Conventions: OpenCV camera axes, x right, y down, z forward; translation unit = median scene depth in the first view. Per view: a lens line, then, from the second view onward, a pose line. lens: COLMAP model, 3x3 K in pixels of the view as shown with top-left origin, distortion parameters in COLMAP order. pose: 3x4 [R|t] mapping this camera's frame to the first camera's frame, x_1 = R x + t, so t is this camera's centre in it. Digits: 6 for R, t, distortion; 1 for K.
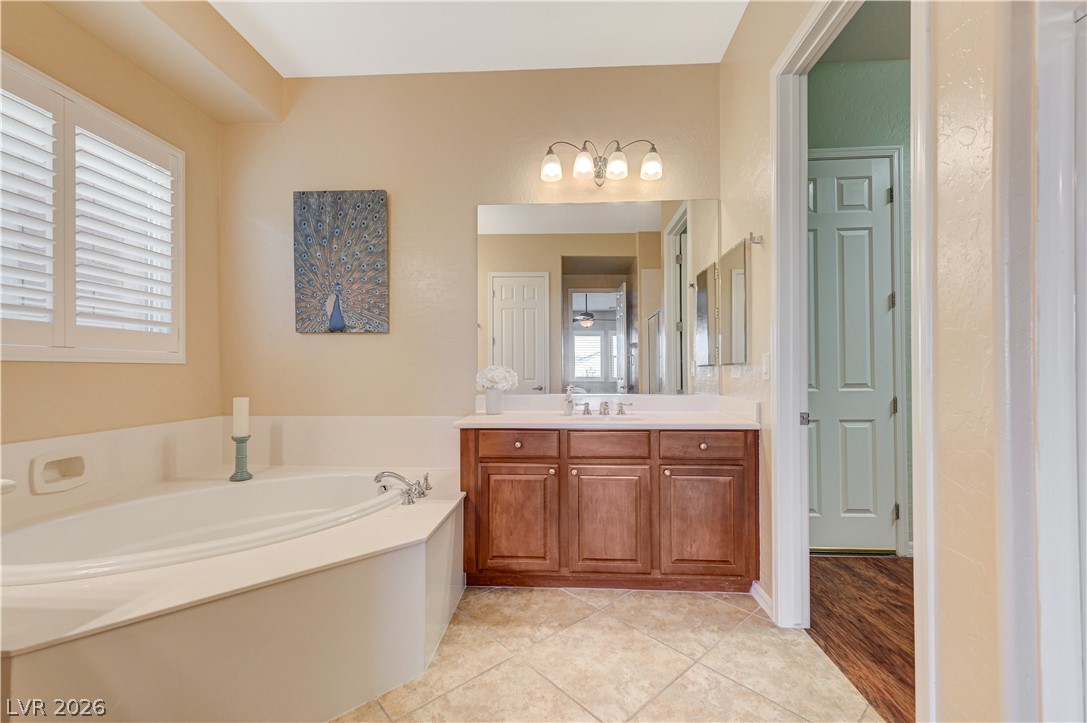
lens RADIAL K [[426.0, 0, 535.0], [0, 426.0, 368.5], [0, 0, 1]] dist [0.003636, -0.000039]
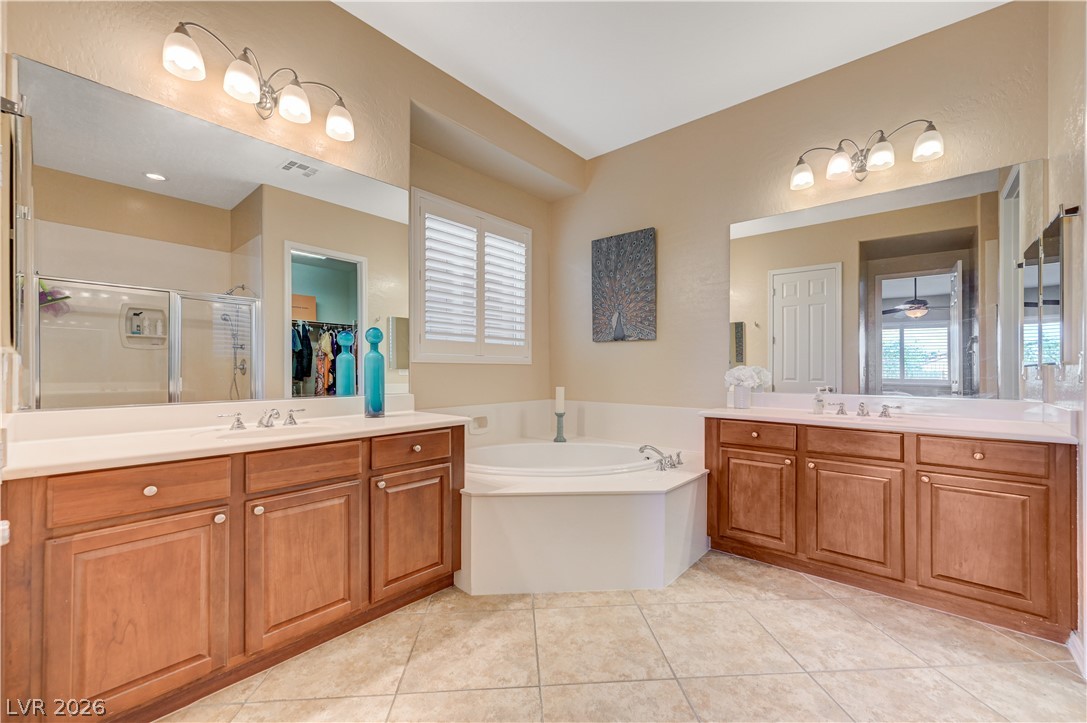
lens RADIAL K [[426.0, 0, 547.2], [0, 426.0, 368.5], [0, 0, 1]] dist [0.003636, -0.000039]
pose [[0.795237, 0.004160, -0.606284, 0.204216], [-0.003382, 0.999991, 0.002426, -0.000156], [0.606289, 0.000121, 0.795245, -0.243663]]
